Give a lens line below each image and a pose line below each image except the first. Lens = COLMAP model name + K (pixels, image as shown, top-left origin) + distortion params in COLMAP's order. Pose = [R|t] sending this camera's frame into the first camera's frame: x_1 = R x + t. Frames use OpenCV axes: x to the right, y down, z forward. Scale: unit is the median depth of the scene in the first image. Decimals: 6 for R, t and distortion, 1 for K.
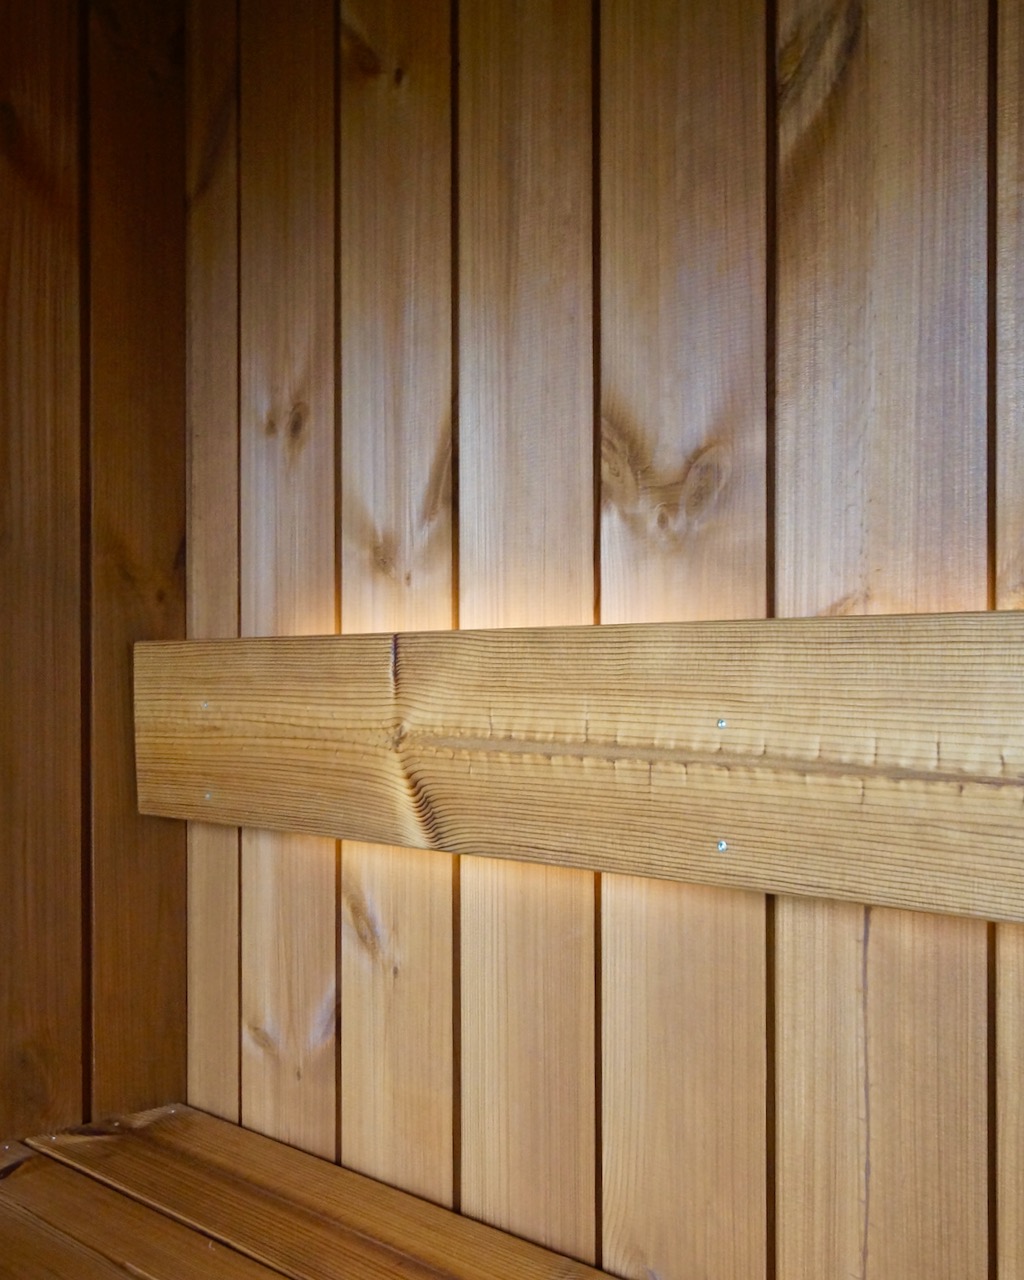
lens RADIAL K [[1534.4, 0, 480.5], [0, 1534.4, 672.4], [0, 0, 1]] dist [-0.000311, 0.000000]
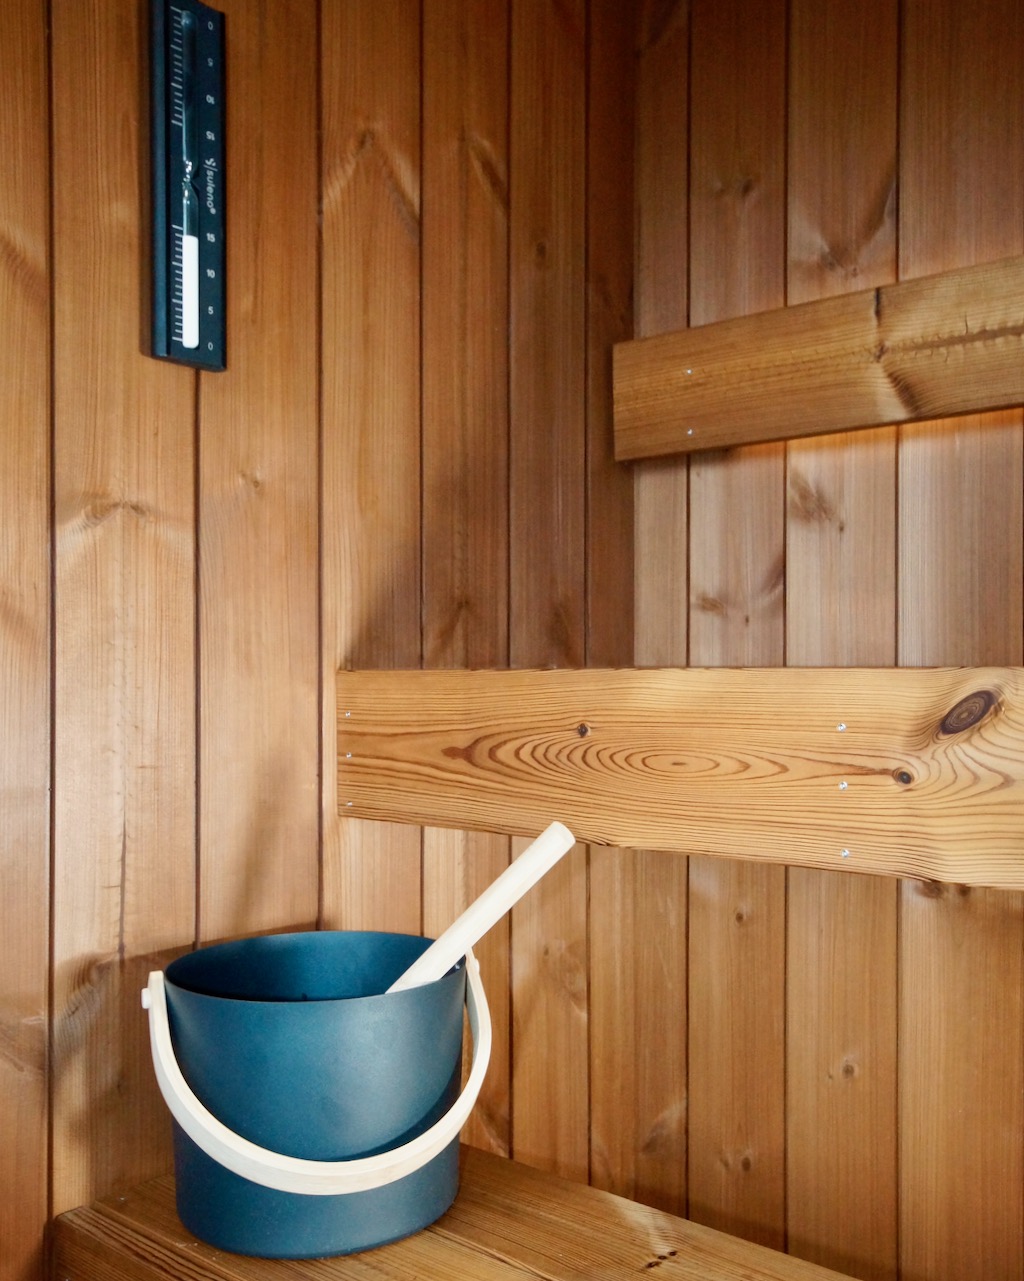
lens RADIAL K [[1259.3, 0, 498.0], [0, 1259.3, 669.2], [0, 0, 1]] dist [0.001229, 0.000000]
pose [[0.994118, 0.006115, 0.108129, -0.572324], [-0.004650, 0.999894, -0.013796, 0.381054], [-0.108202, 0.013212, 0.994041, -0.225389]]
